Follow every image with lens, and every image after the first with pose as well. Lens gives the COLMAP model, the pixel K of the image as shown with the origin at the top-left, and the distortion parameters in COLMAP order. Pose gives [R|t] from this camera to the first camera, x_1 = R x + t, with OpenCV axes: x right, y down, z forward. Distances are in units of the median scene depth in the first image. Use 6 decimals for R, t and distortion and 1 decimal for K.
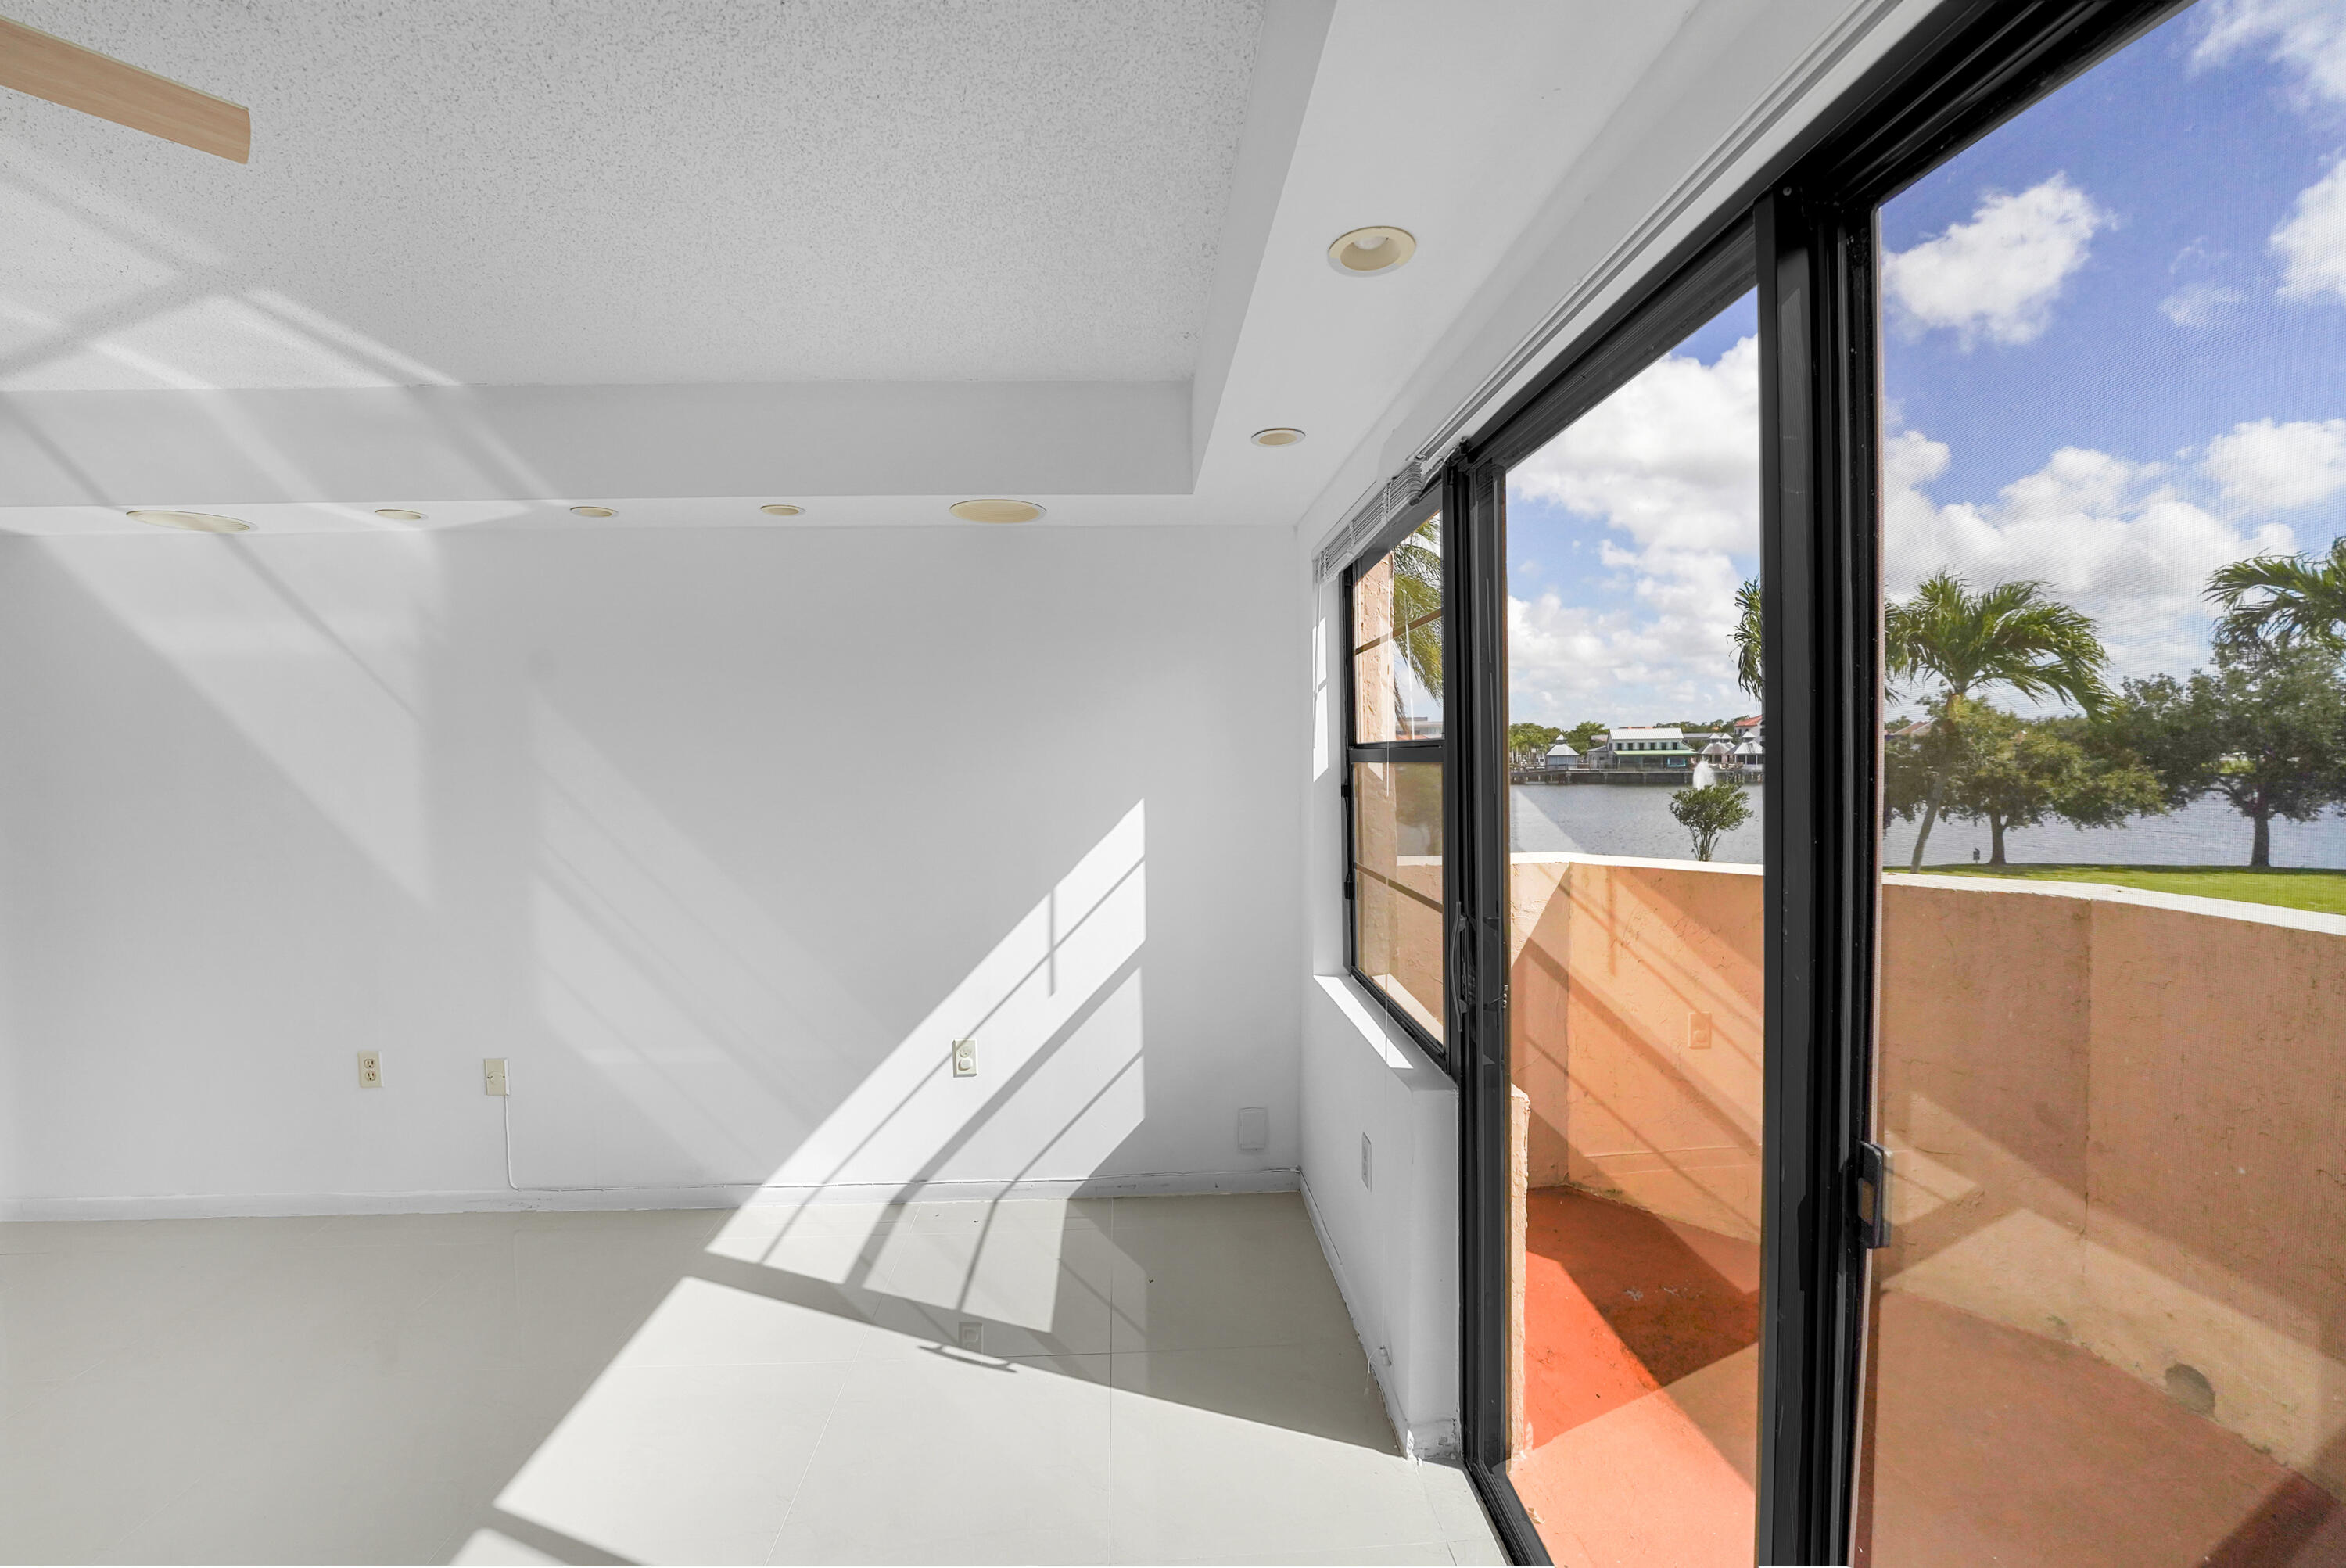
lens RADIAL K [[963.4, 0, 1168.5], [0, 963.4, 788.0], [0, 0, 1]] dist [-0.029798, 0.003996]
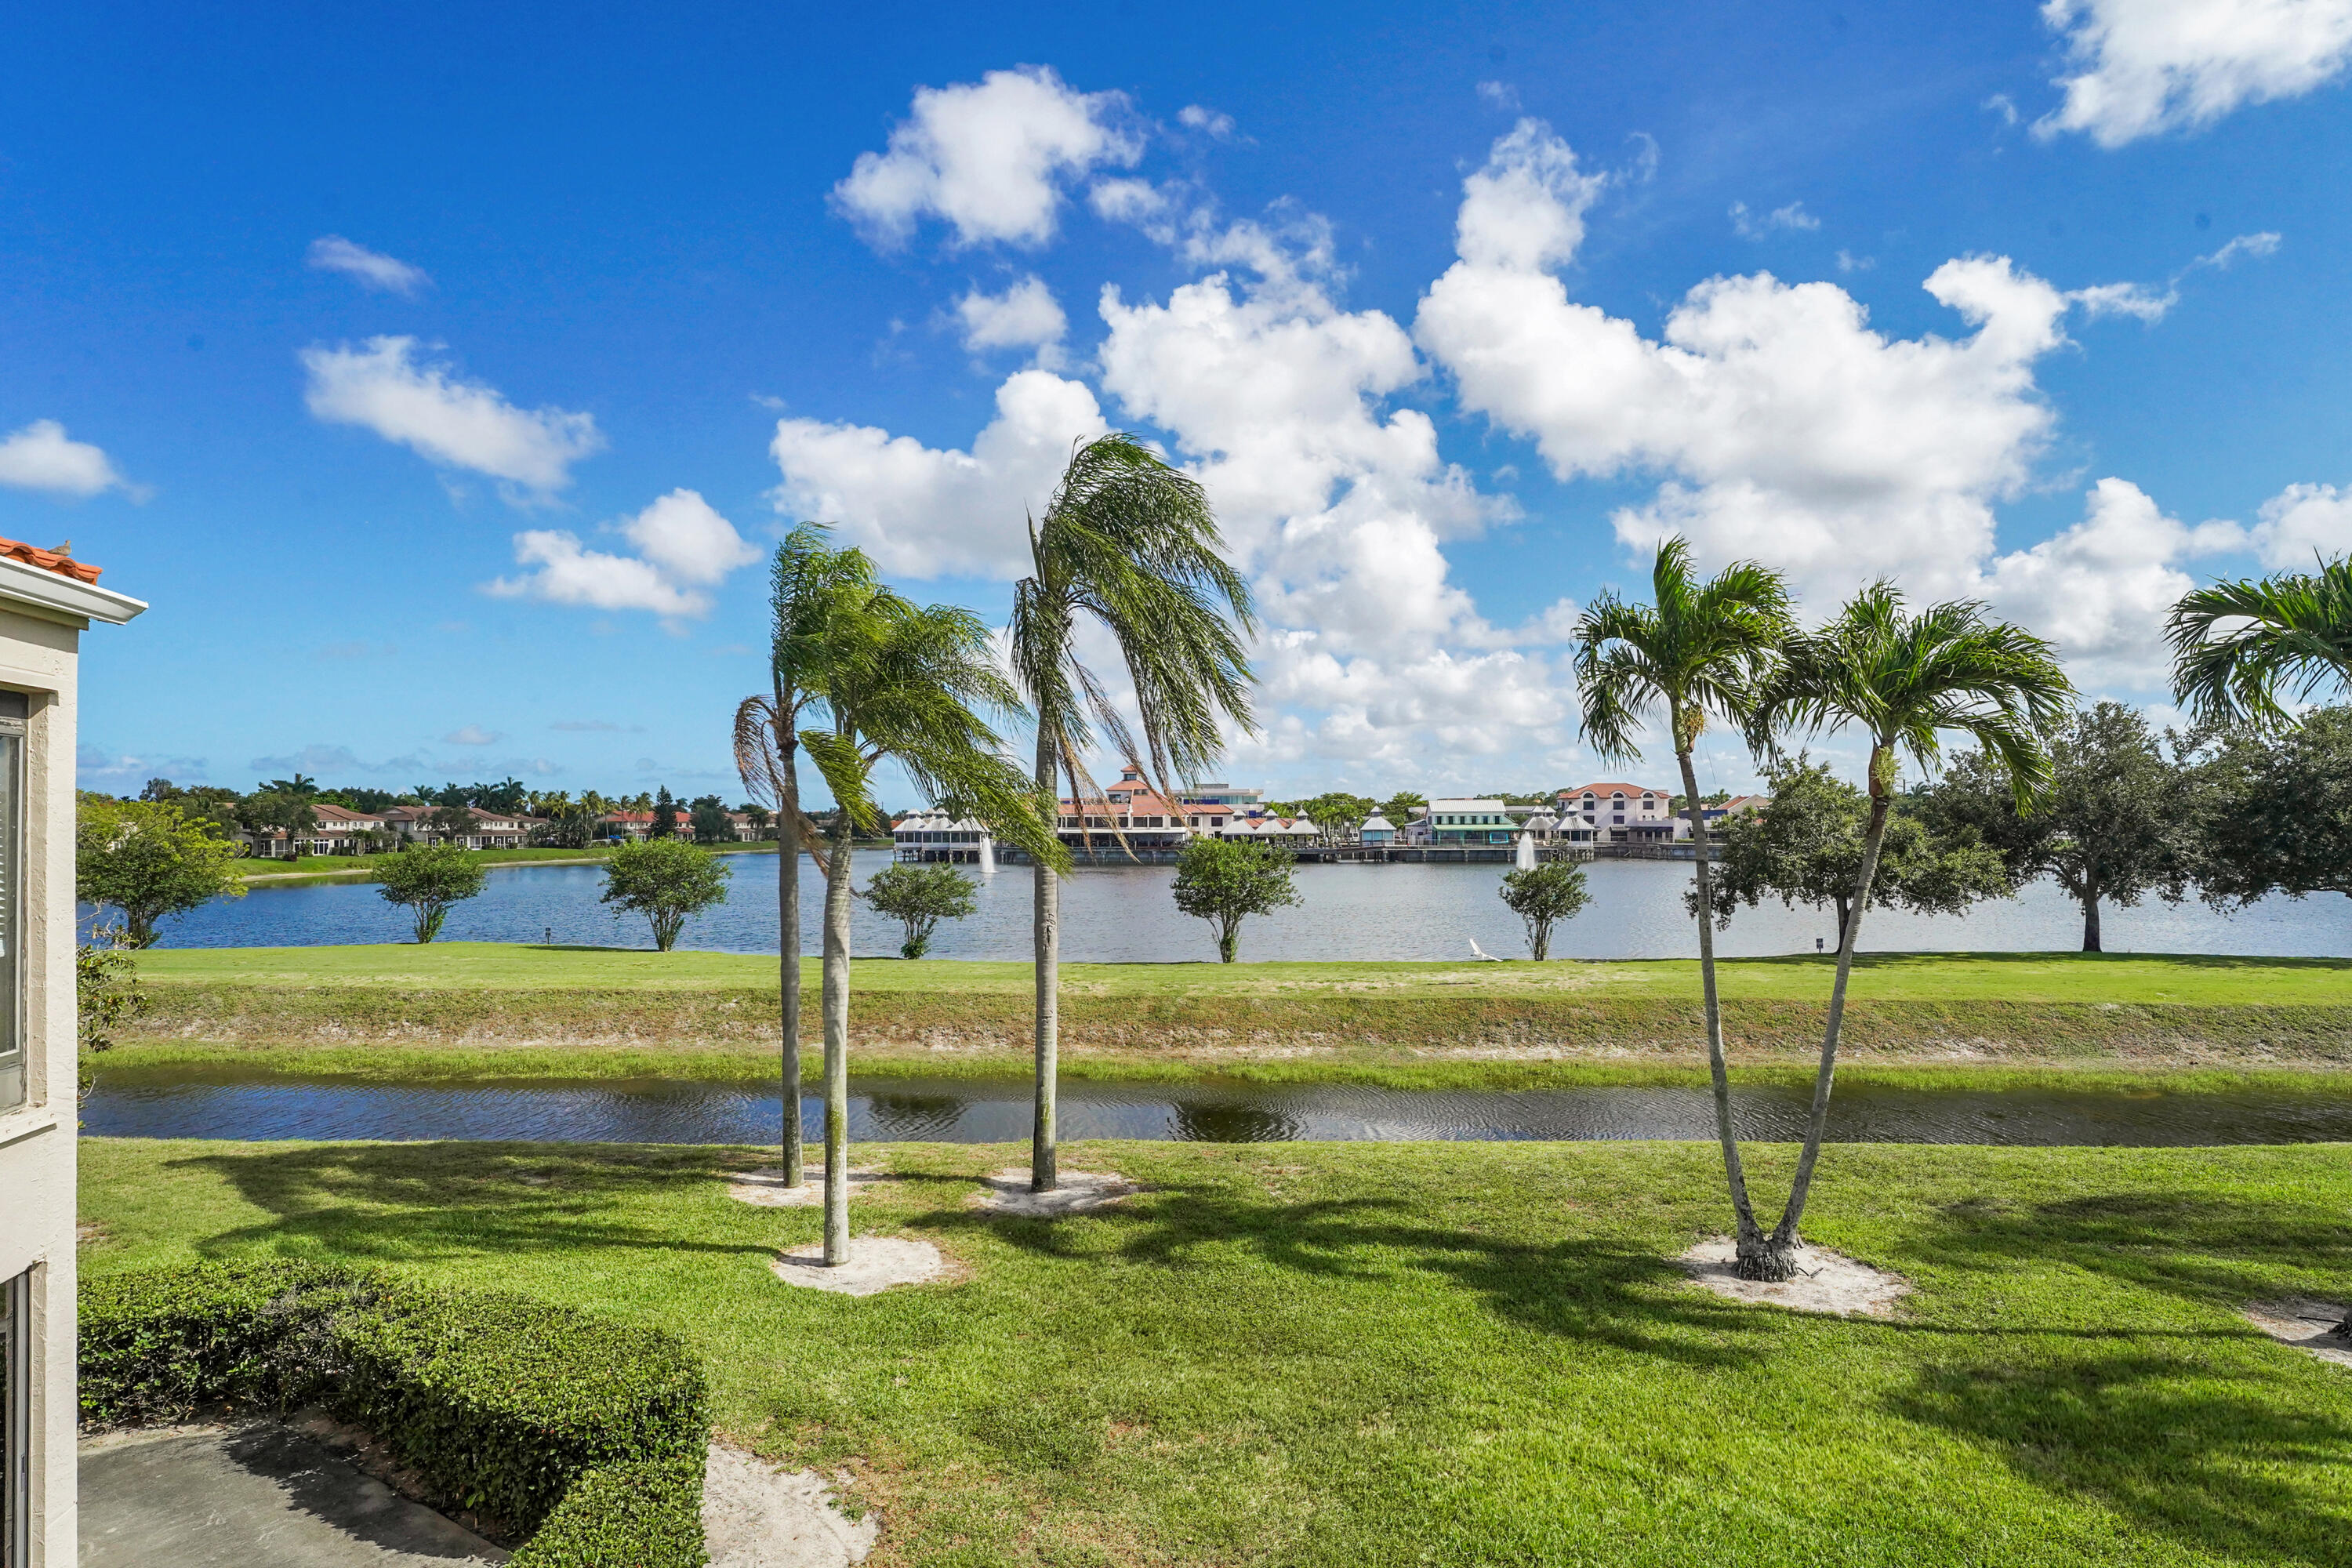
lens RADIAL K [[1157.7, 0, 1187.0], [0, 1157.7, 808.2], [0, 0, 1]] dist [-0.012244, -0.001134]
pose [[0.974393, 0.011490, 0.224559, 0.408967], [-0.000082, 0.998712, -0.050746, -0.017199], [-0.224853, 0.049428, 0.973138, 1.080475]]
